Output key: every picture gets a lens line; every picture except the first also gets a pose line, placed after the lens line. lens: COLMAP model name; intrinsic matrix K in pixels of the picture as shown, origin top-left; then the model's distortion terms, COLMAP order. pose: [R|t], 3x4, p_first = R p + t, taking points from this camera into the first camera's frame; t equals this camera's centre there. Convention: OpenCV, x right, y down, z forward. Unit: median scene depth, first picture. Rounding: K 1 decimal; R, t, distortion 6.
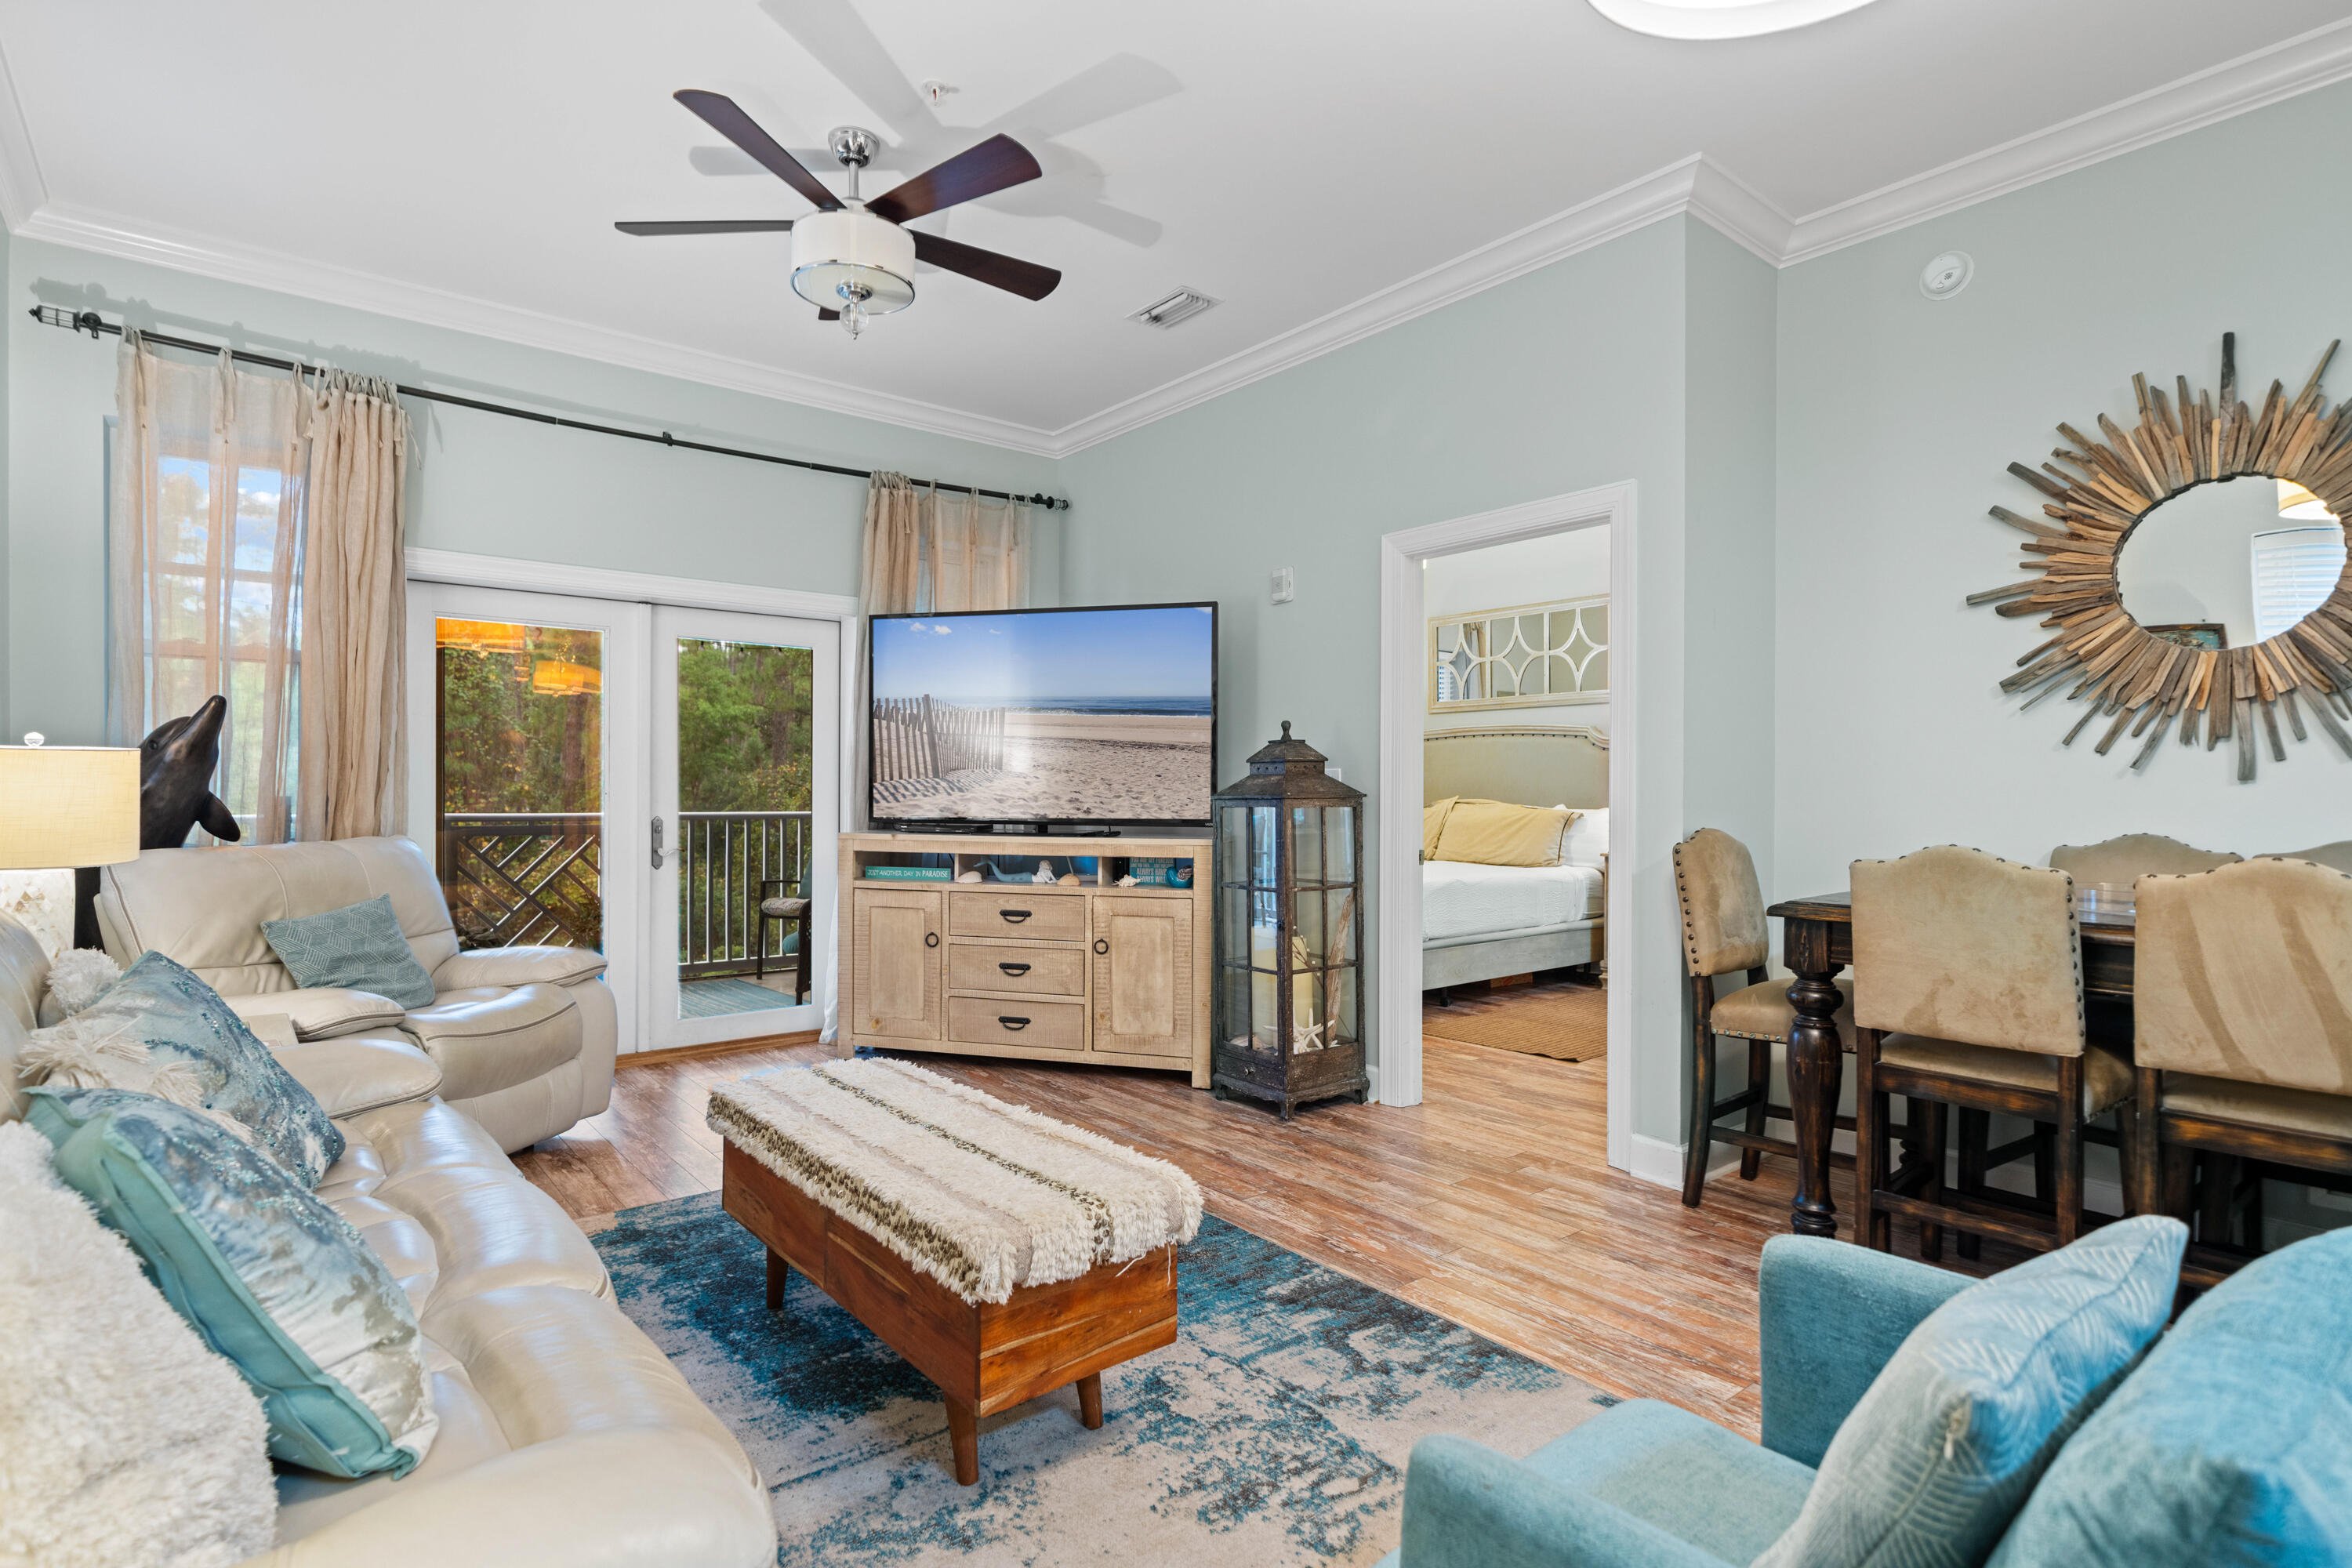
lens RADIAL K [[1160.2, 0, 1199.3], [0, 1160.2, 793.2], [0, 0, 1]] dist [0.002000, 0.000414]
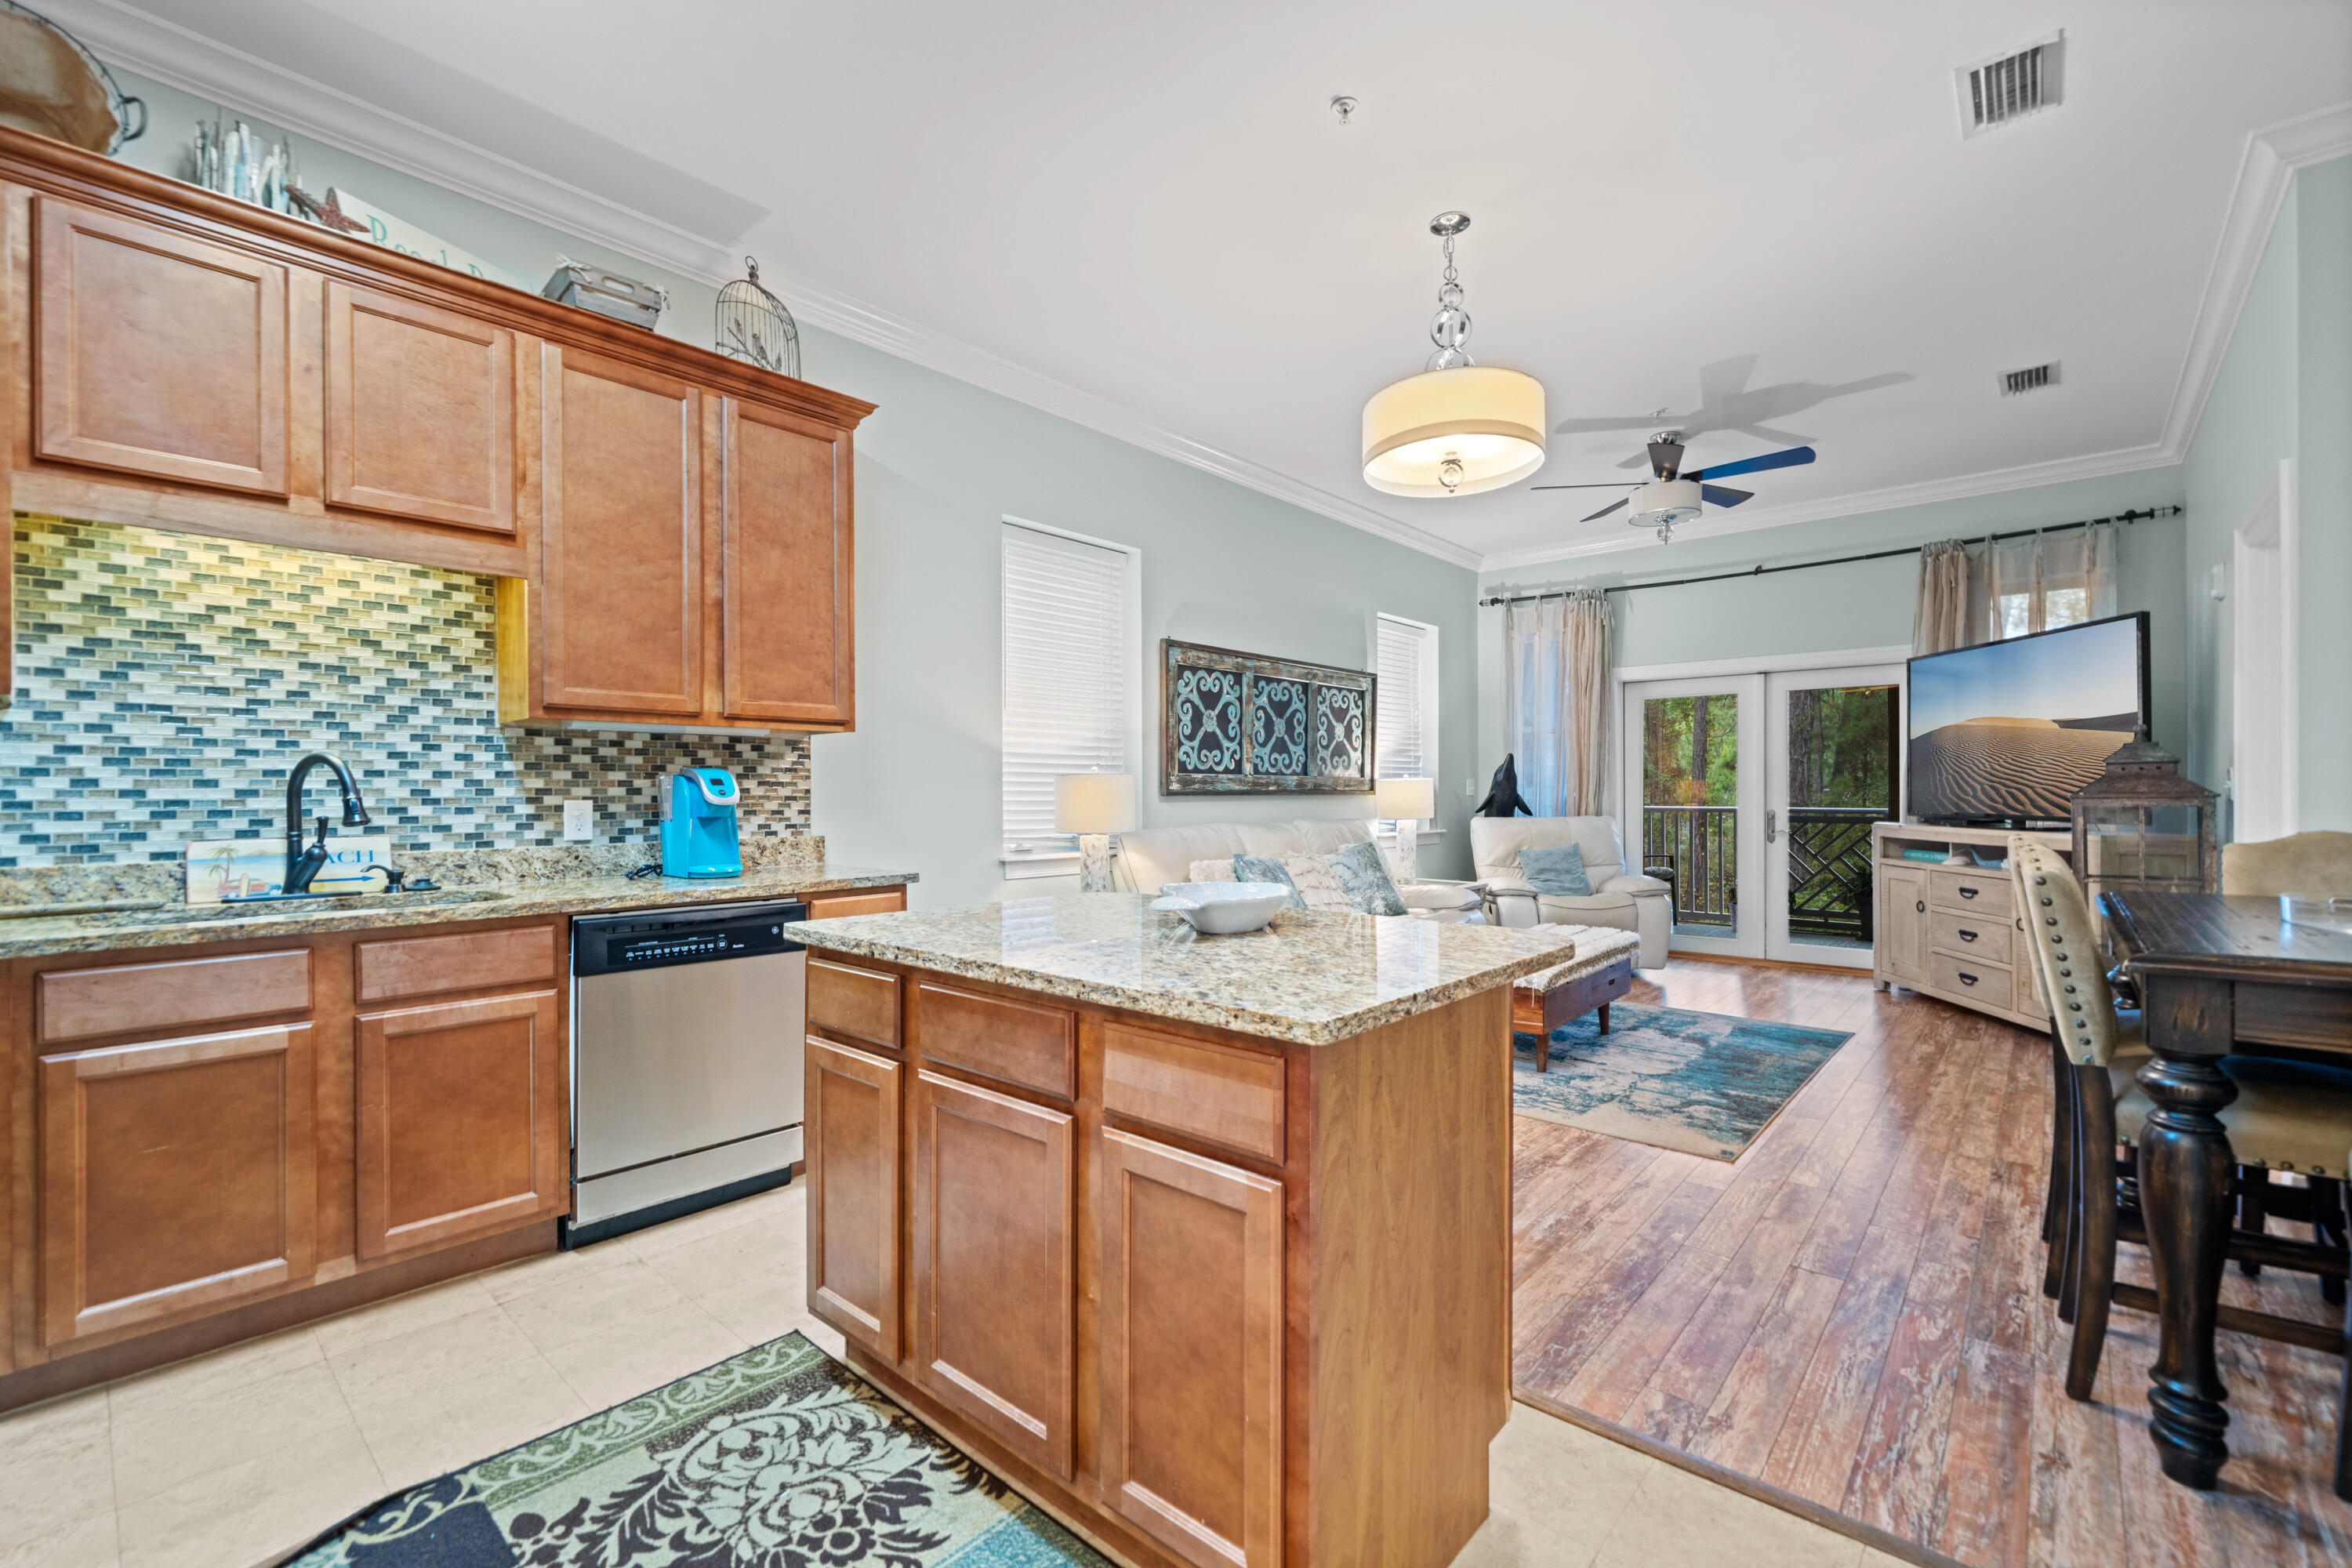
lens RADIAL K [[997.1, 0, 1184.9], [0, 997.1, 792.8], [0, 0, 1]] dist [0.000038, 0.000594]
pose [[0.186965, -0.003005, -0.982362, 0.970806], [0.001179, 0.999995, -0.002835, 0.001654], [0.982366, -0.000628, 0.186968, -0.028692]]
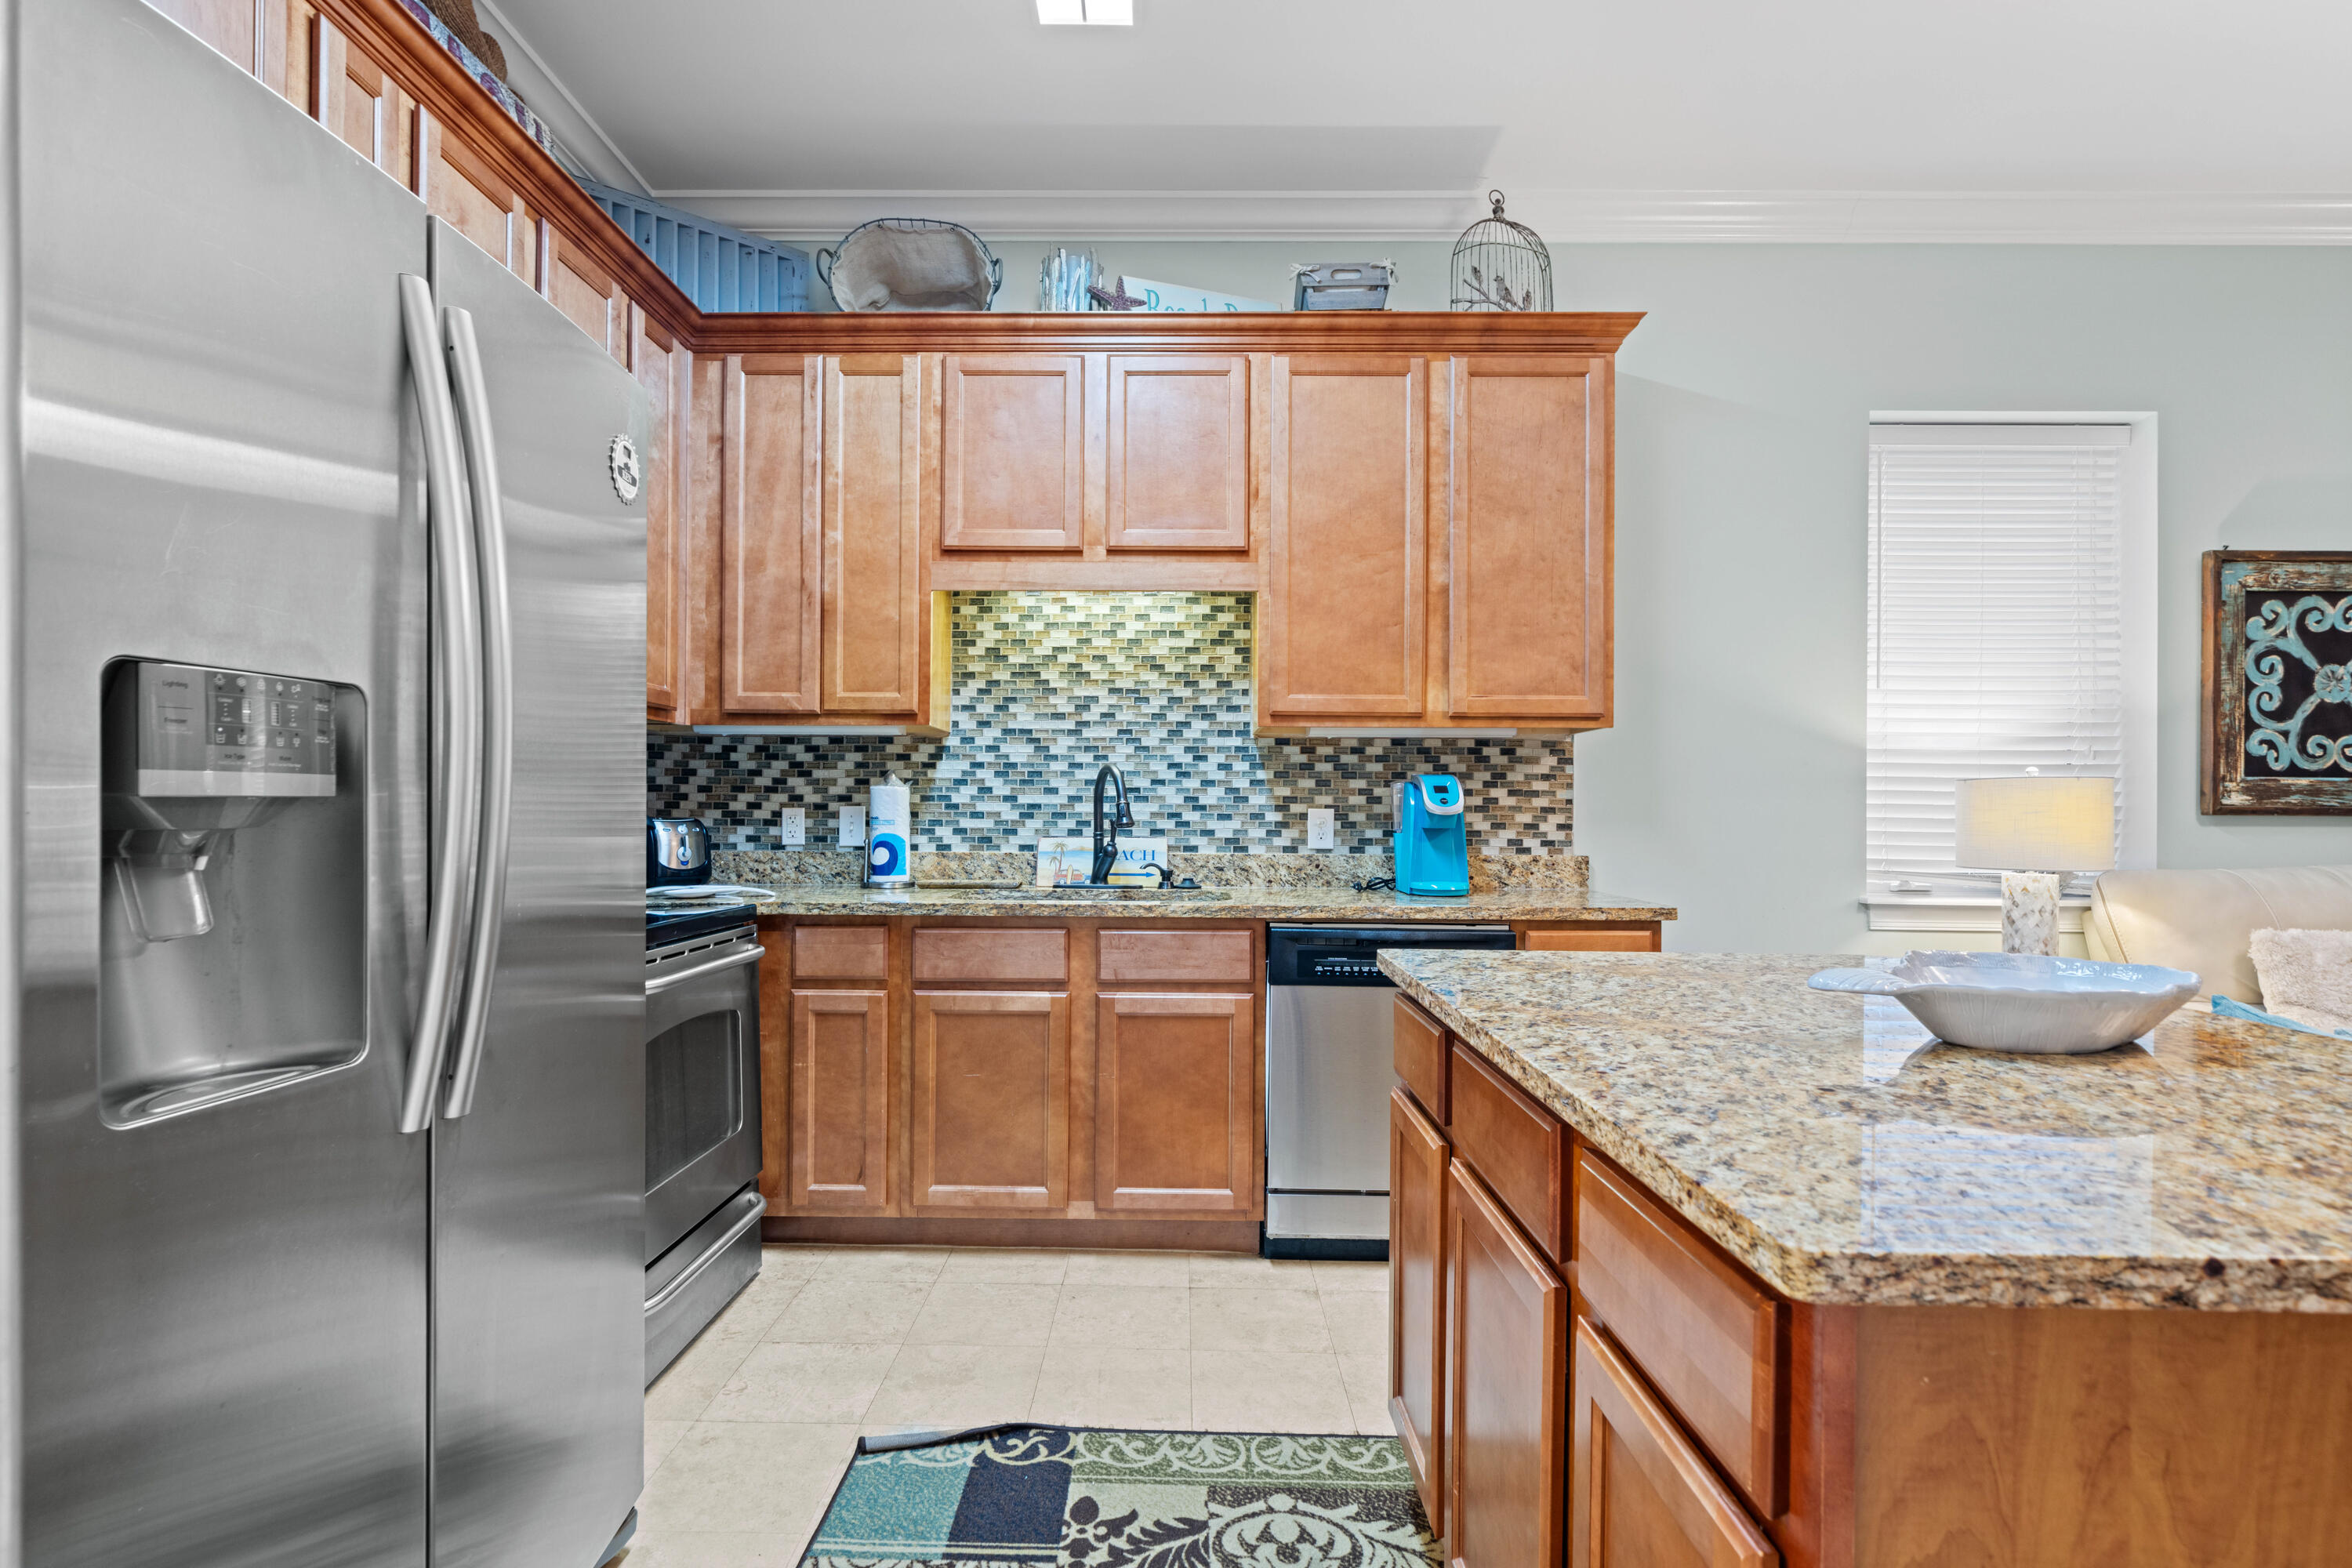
lens RADIAL K [[1111.1, 0, 1175.9], [0, 1111.1, 806.7], [0, 0, 1]] dist [0.001964, -0.000371]
pose [[-0.621244, -0.010453, -0.783547, 0.862184], [-0.011284, 0.999927, -0.004392, 0.008253], [0.783536, 0.006113, -0.621317, 0.097604]]
